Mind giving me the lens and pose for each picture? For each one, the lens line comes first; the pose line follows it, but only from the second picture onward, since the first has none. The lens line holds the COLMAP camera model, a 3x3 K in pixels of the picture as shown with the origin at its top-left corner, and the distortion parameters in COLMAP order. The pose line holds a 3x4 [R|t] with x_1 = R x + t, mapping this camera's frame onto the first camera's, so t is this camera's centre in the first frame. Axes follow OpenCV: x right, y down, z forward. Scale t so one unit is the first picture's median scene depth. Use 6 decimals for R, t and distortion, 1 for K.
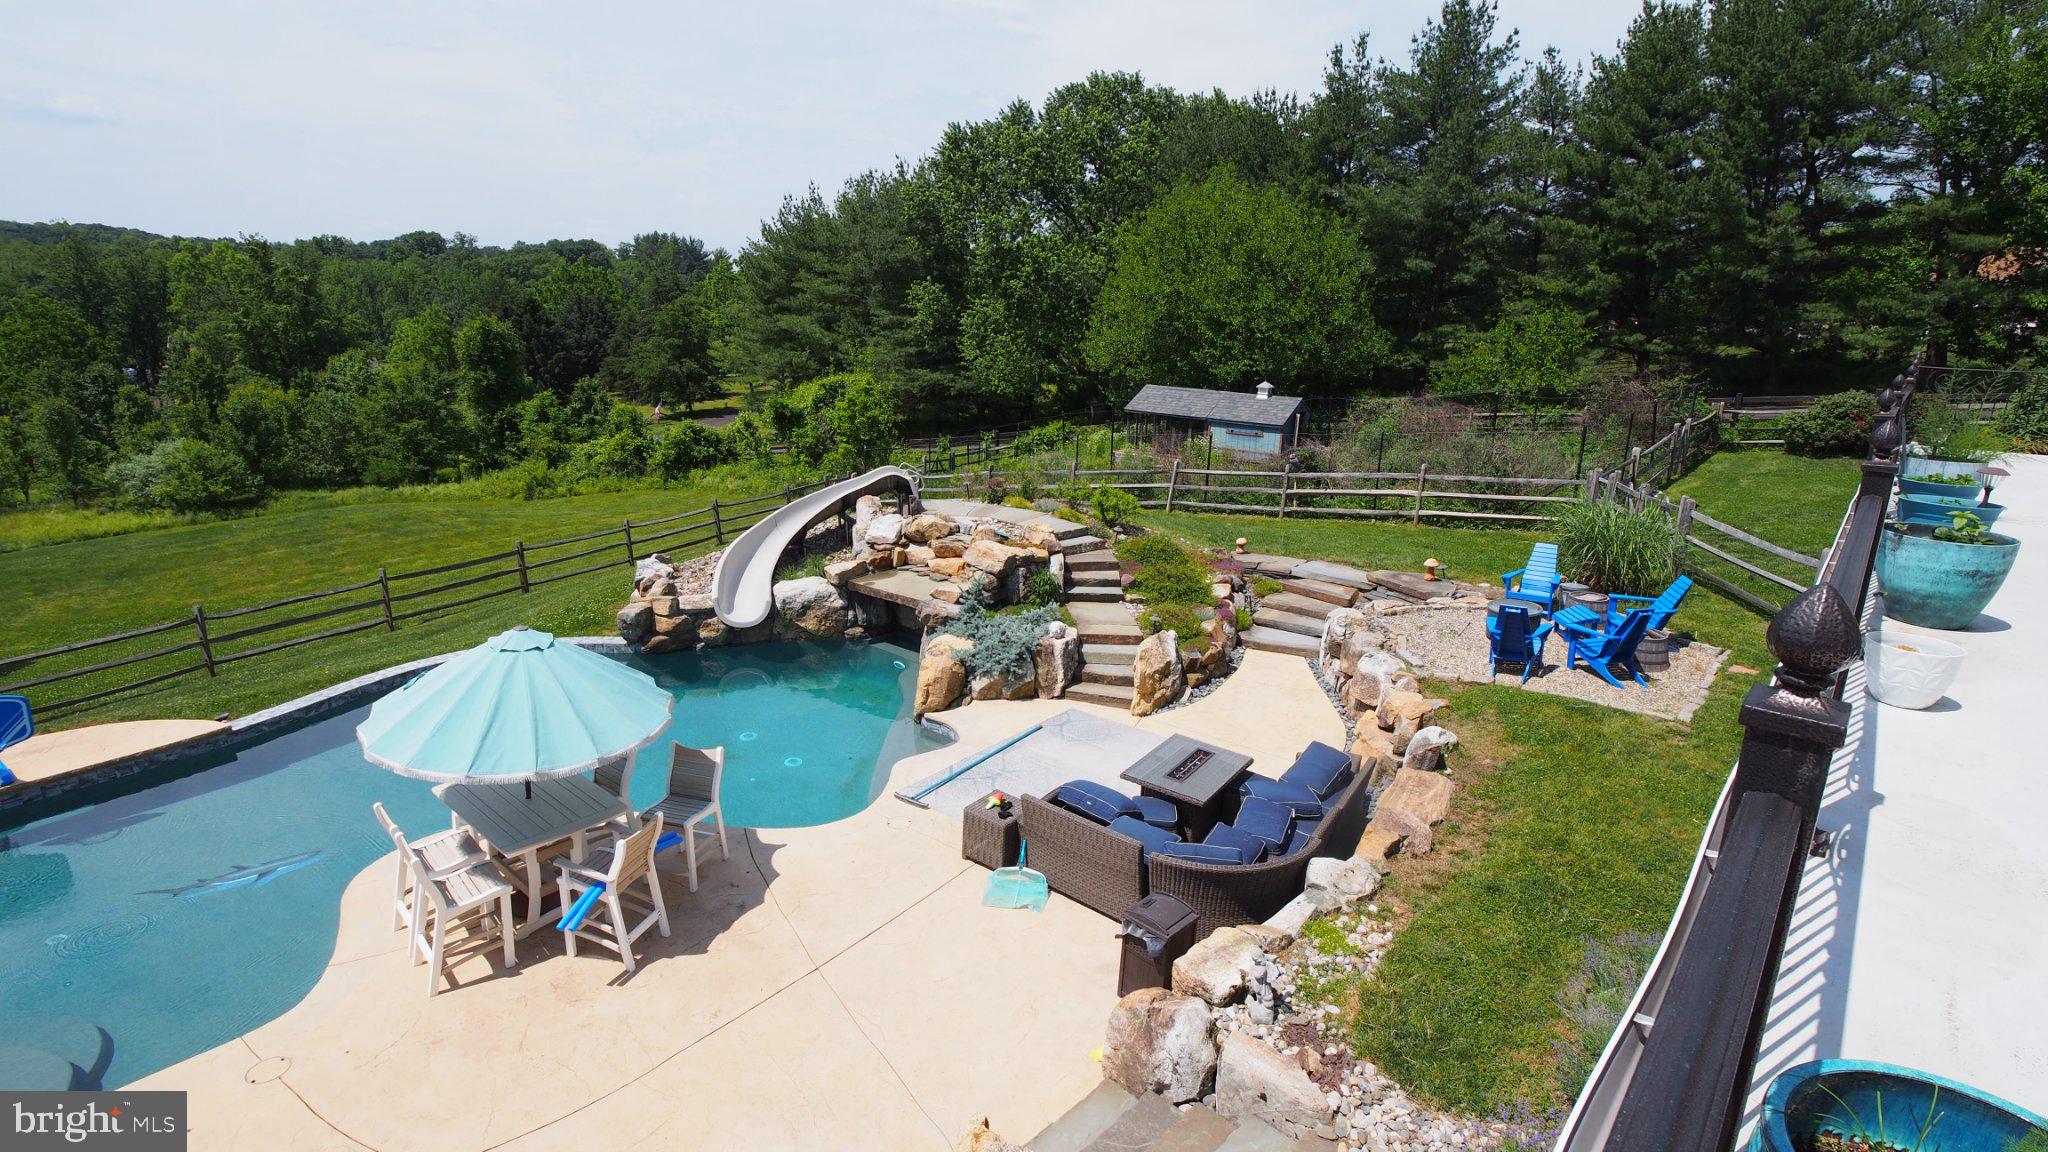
lens RADIAL K [[1000.3, 0, 1029.3], [0, 1000.3, 579.9], [0, 0, 1]] dist [-0.011798, -0.001182]
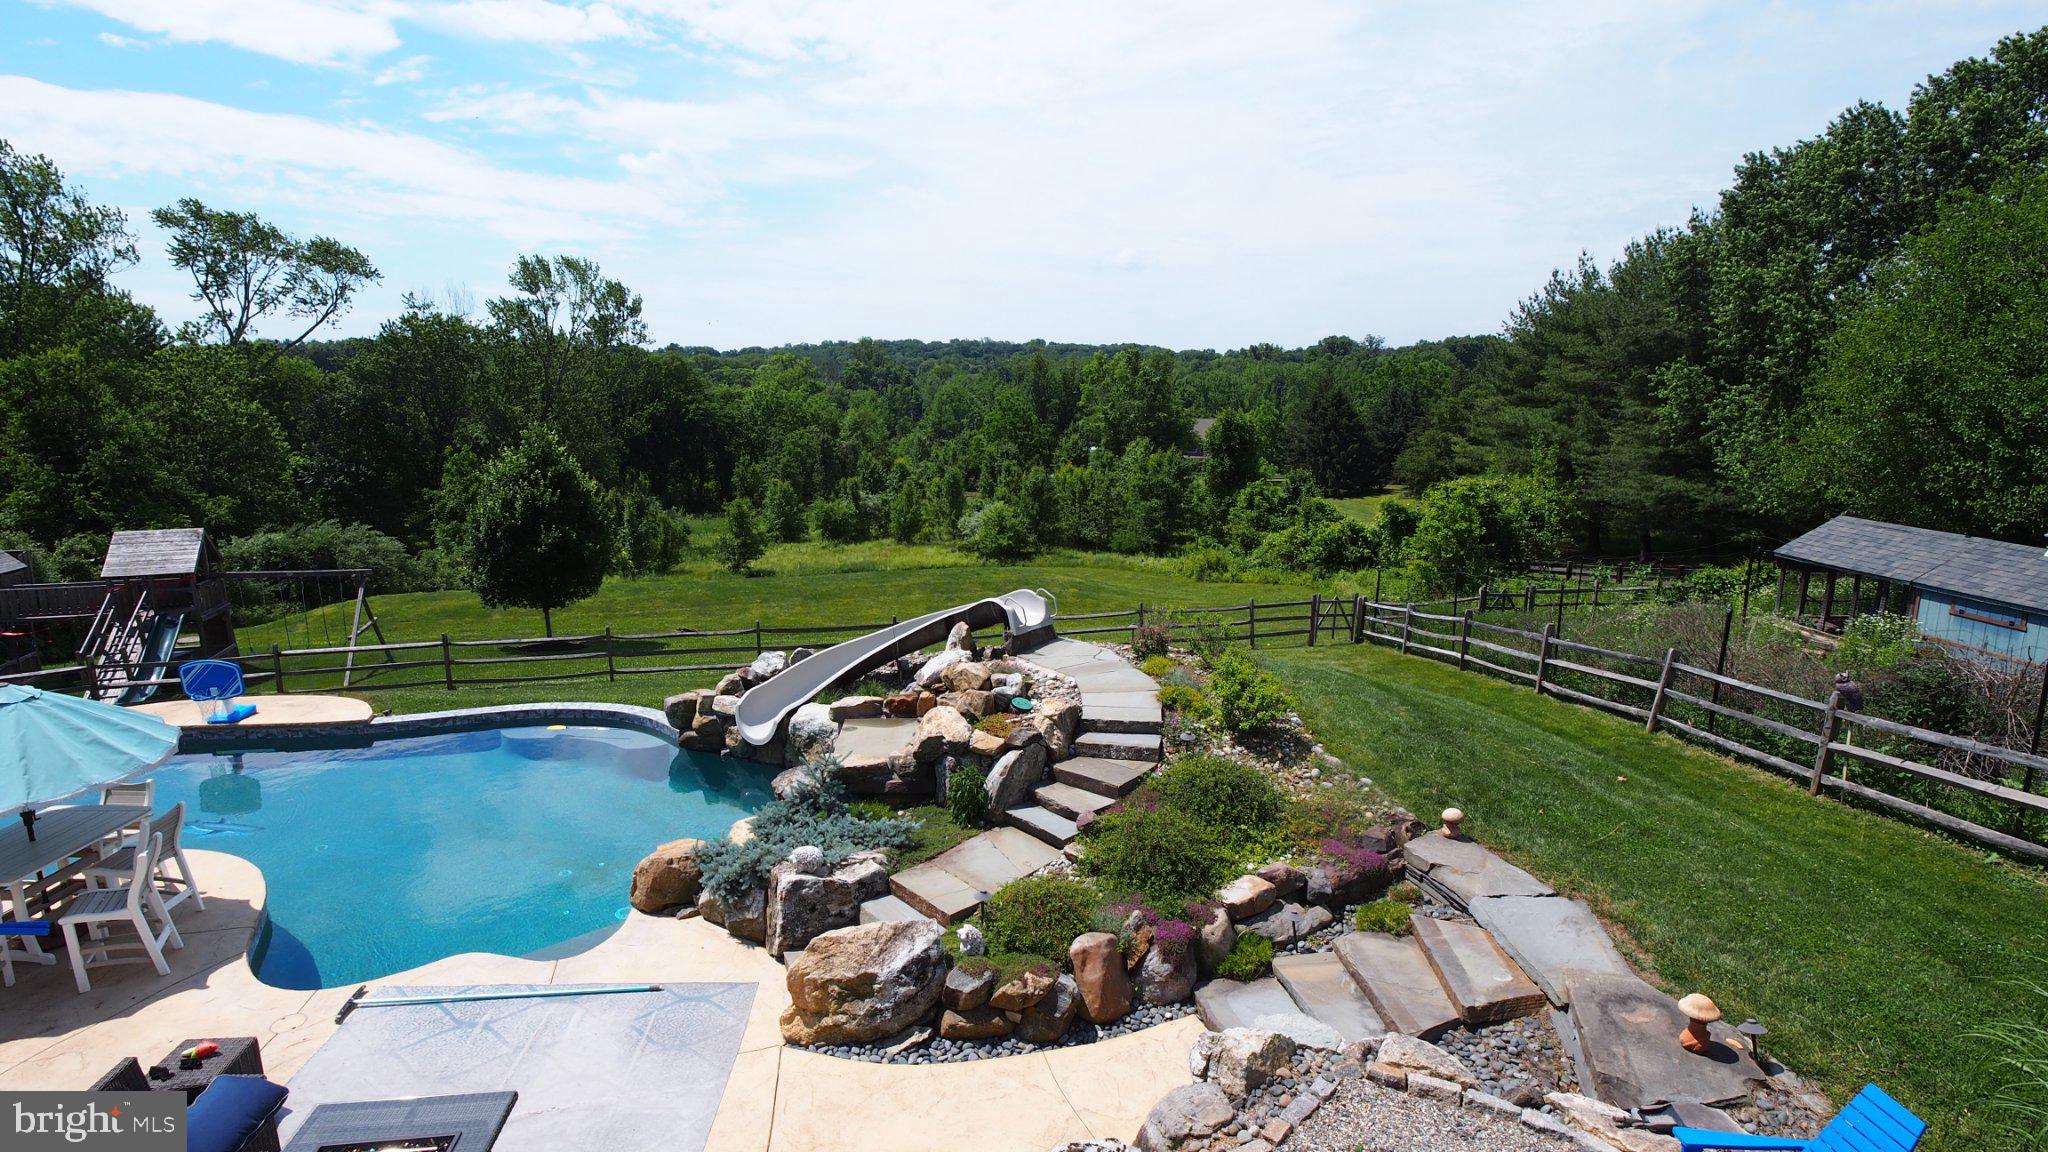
lens RADIAL K [[1000.3, 0, 1009.7], [0, 1000.3, 570.2], [0, 0, 1]] dist [-0.011798, -0.001182]
pose [[0.662146, 0.113462, -0.740735, 0.138667], [-0.186283, 0.982365, -0.016046, -0.036326], [0.725852, 0.148611, 0.671605, 0.144897]]
